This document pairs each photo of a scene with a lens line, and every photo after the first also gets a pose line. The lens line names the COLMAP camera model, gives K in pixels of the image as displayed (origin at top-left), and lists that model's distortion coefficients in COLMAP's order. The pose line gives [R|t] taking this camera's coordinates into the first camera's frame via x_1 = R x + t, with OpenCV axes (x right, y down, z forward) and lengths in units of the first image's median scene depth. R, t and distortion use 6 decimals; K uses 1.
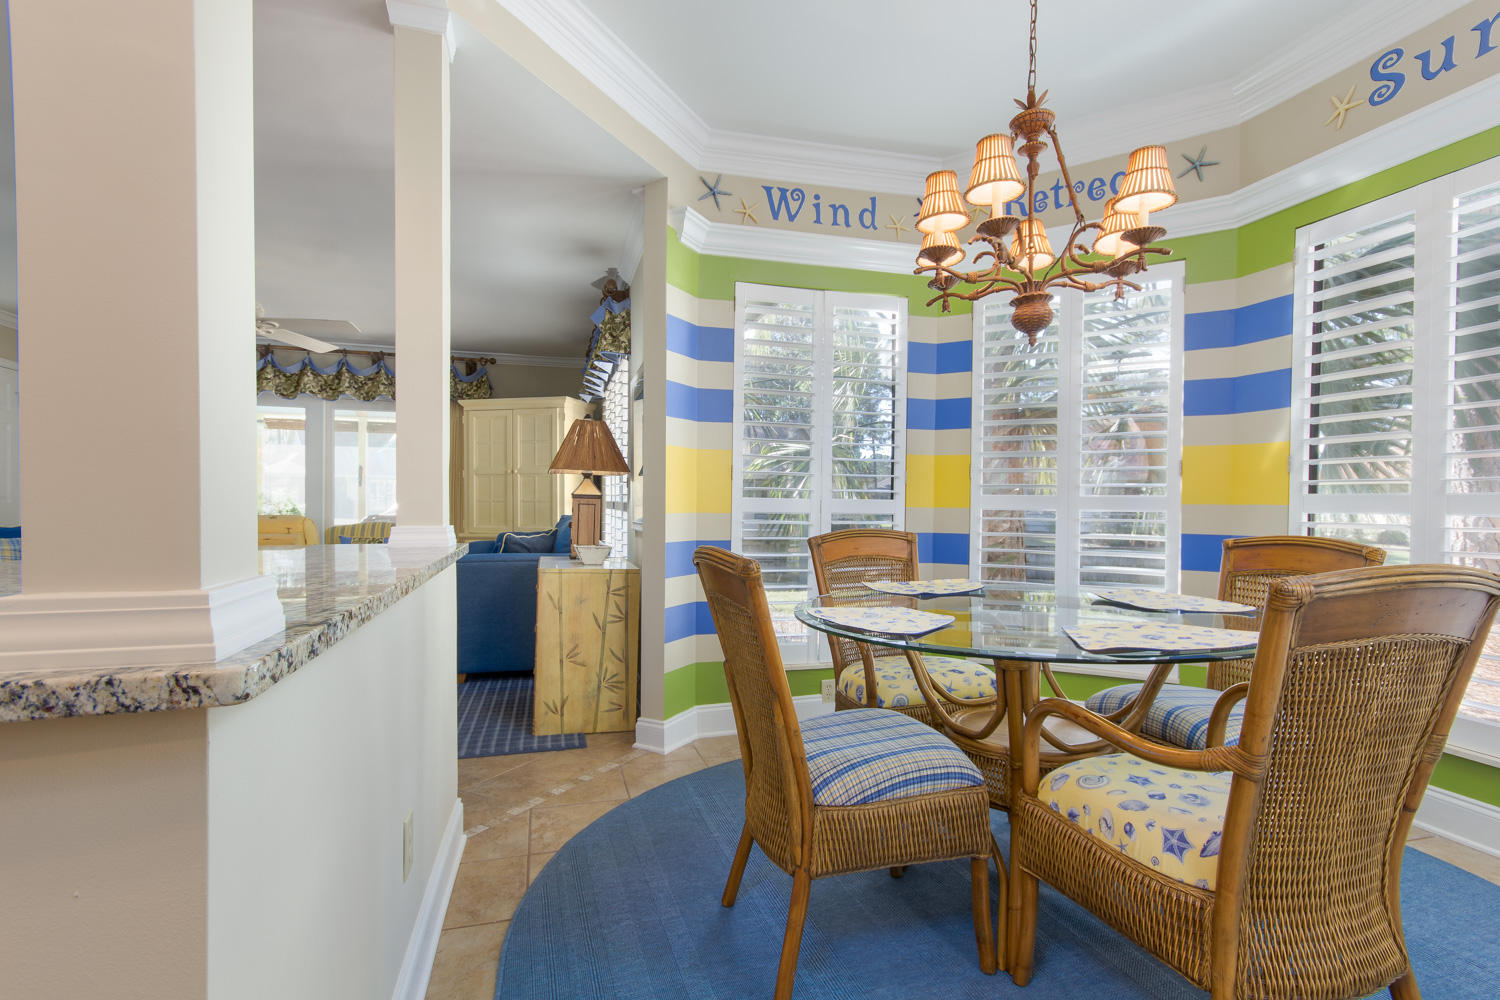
lens RADIAL K [[718.4, 0, 754.9], [0, 718.4, 492.8], [0, 0, 1]] dist [0.012034, 0.004430]
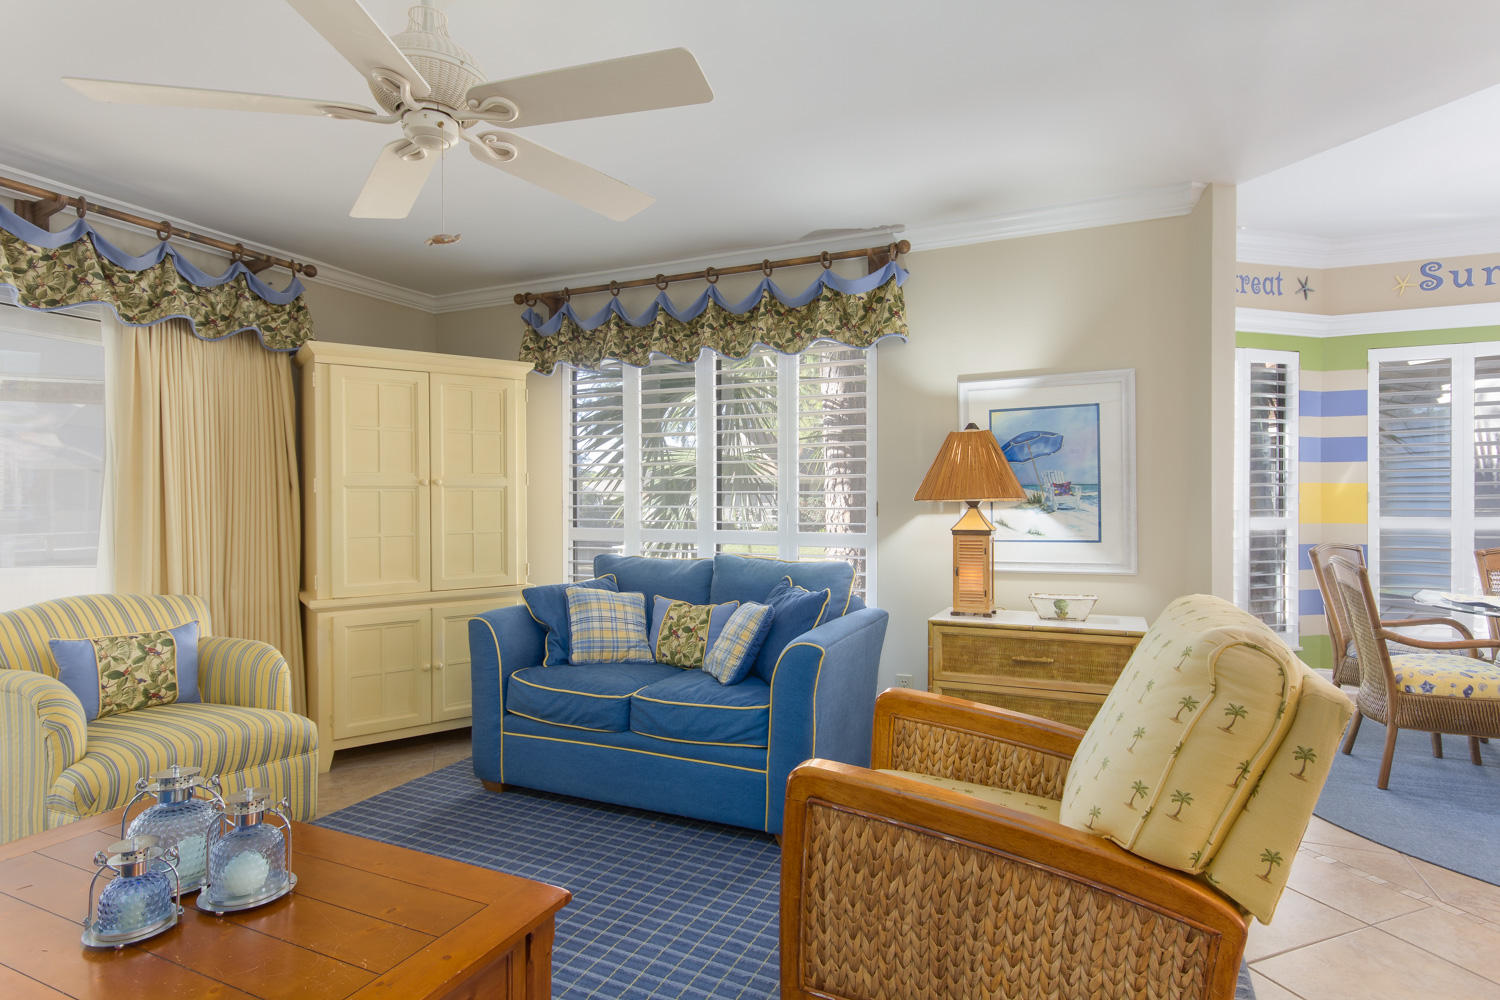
lens RADIAL K [[772.9, 0, 765.4], [0, 772.9, 503.1], [0, 0, 1]] dist [0.017109, -0.001576]
pose [[0.643266, -0.005997, 0.765620, -1.340523], [0.001570, 0.999978, 0.006514, -0.036017], [-0.765642, -0.002988, 0.643260, 0.854442]]
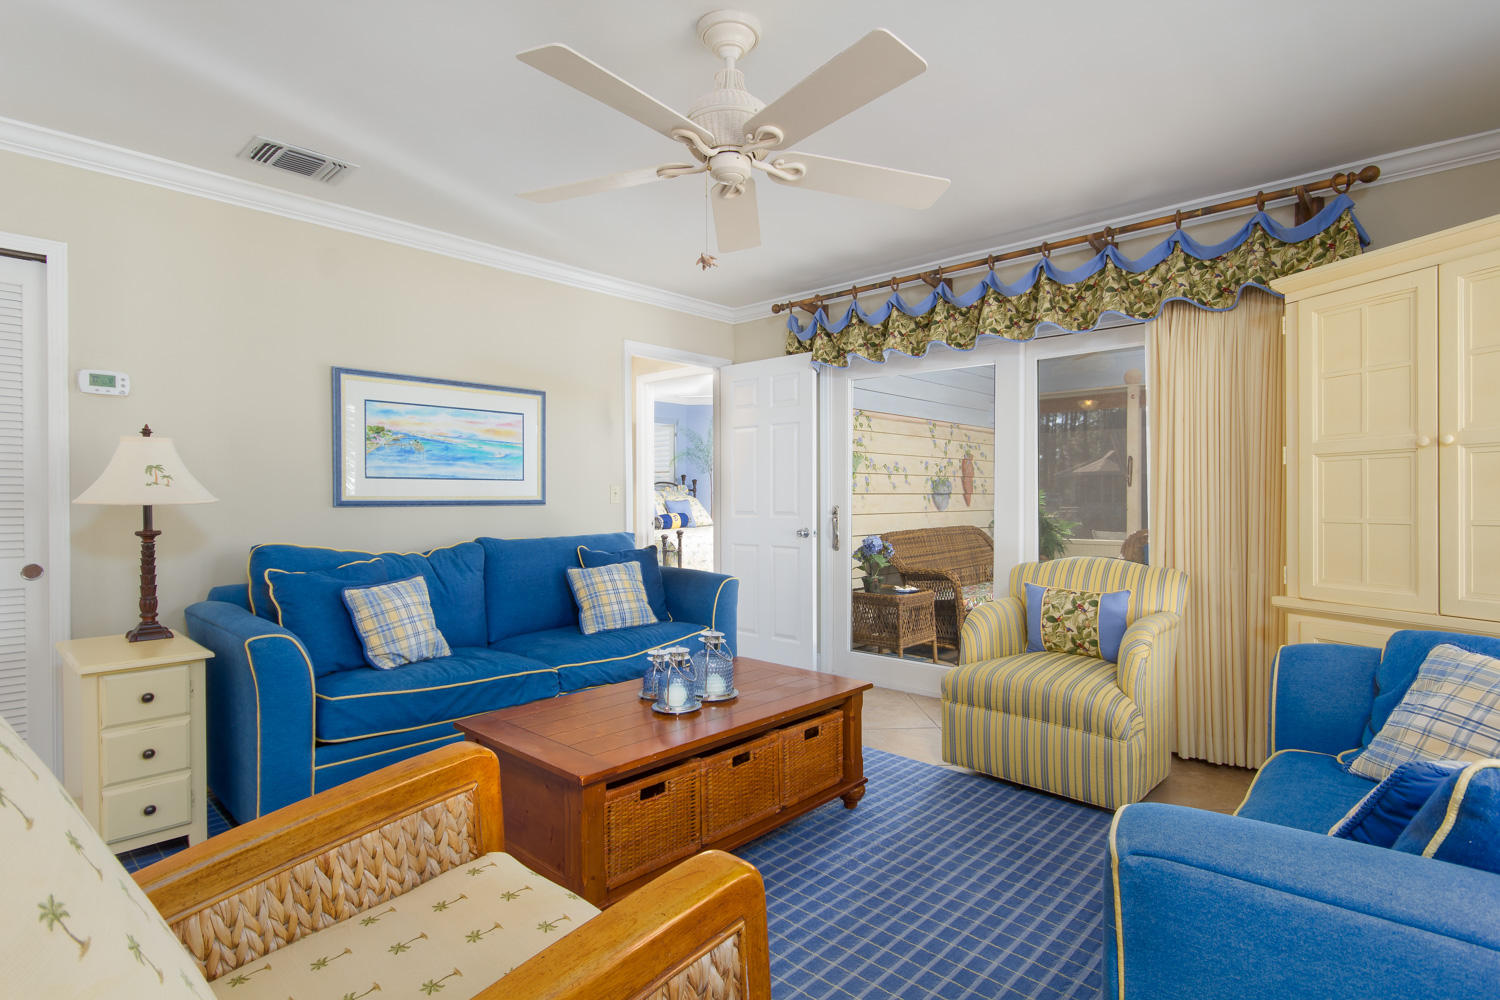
lens RADIAL K [[772.9, 0, 739.7], [0, 772.9, 501.6], [0, 0, 1]] dist [0.017109, -0.001576]
pose [[0.520512, -0.002796, -0.853850, -0.392271], [0.011479, 0.999927, 0.003723, -0.009796], [0.853777, -0.011739, 0.520506, 1.058467]]
